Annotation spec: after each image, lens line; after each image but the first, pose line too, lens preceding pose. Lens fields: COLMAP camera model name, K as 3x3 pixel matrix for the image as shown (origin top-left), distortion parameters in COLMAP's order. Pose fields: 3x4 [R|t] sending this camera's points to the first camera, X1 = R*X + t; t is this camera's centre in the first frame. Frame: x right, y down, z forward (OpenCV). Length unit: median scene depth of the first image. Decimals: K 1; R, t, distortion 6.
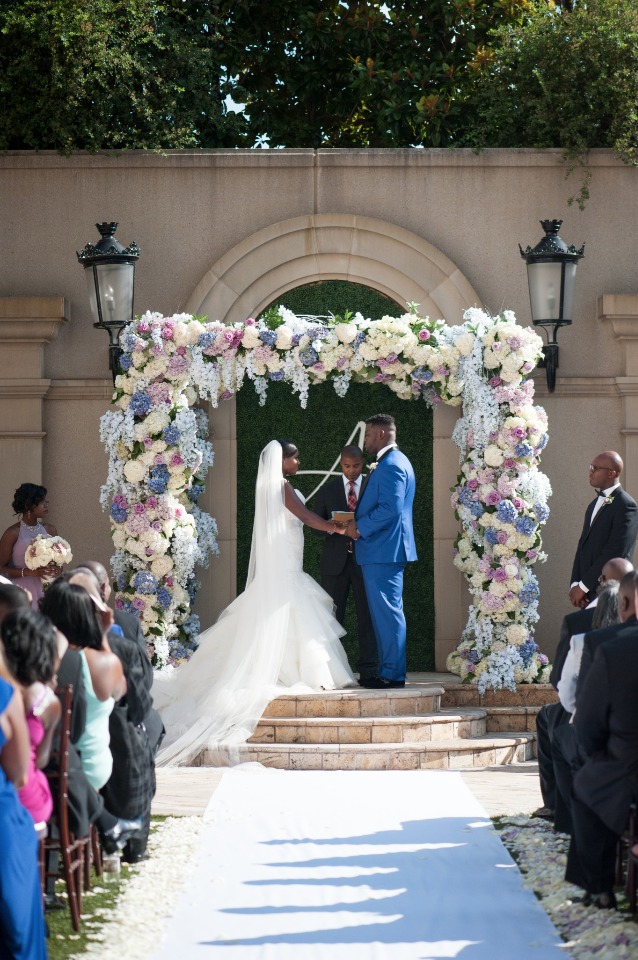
lens RADIAL K [[3038.4, 0, 318.5], [0, 3038.4, 480.1], [0, 0, 1]] dist [-0.029422, 0.000000]
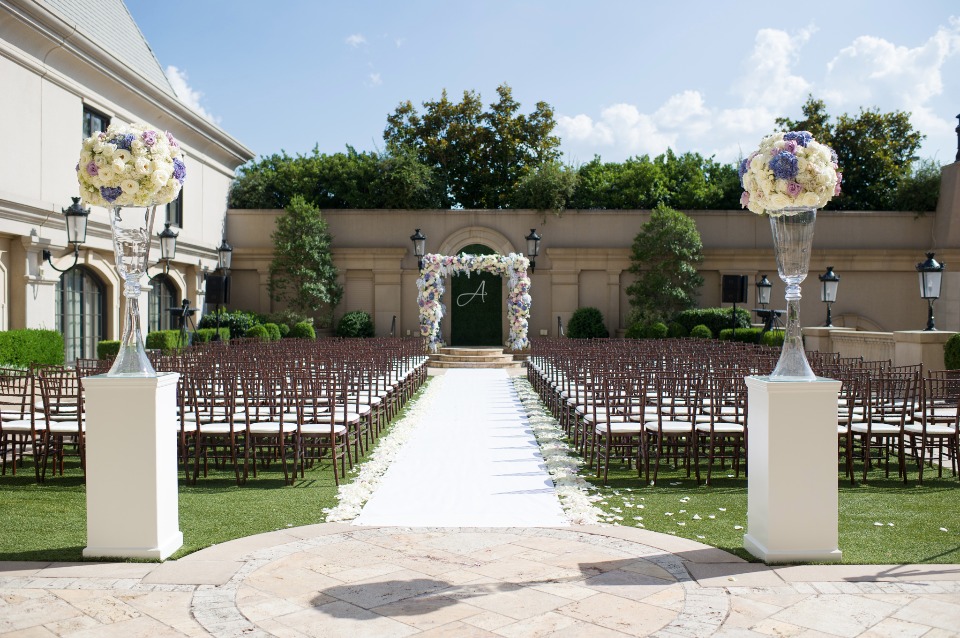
lens RADIAL K [[918.1, 0, 476.2], [0, 918.1, 323.4], [0, 0, 1]] dist [-0.049748, 0.000000]
pose [[0.999991, 0.003937, 0.001524, 0.003605], [-0.003986, 0.999428, 0.033579, -0.005125], [-0.001391, -0.033585, 0.999435, -0.192666]]
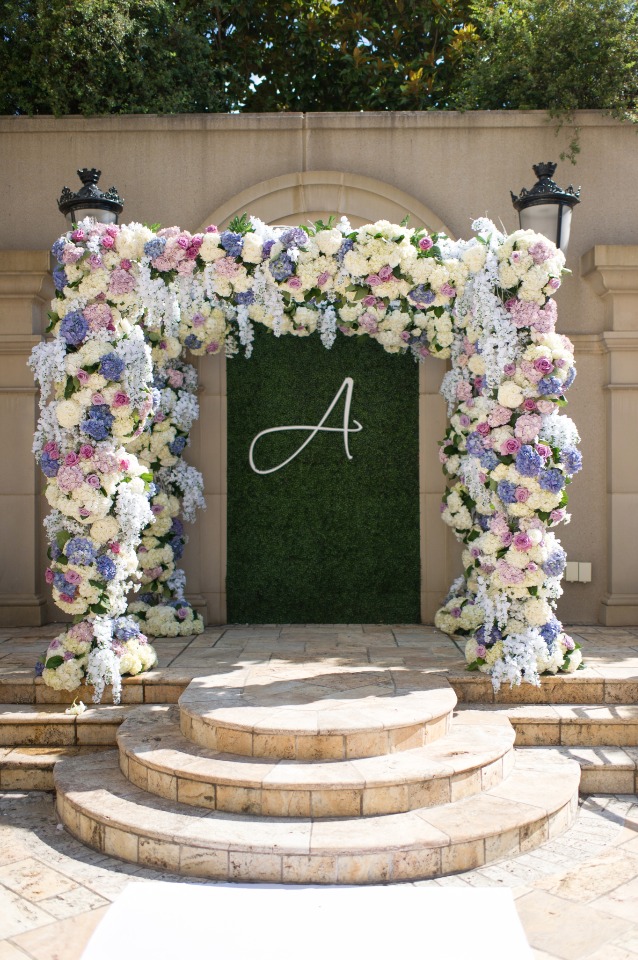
lens RADIAL K [[1488.0, 0, 320.0], [0, 1488.0, 479.0], [0, 0, 1]] dist [0.012734, 0.000000]
pose [[0.999980, 0.000674, -0.006230, 0.009079], [-0.000583, 0.999893, 0.014600, 0.008734], [0.006240, -0.014596, 0.999874, 0.596720]]
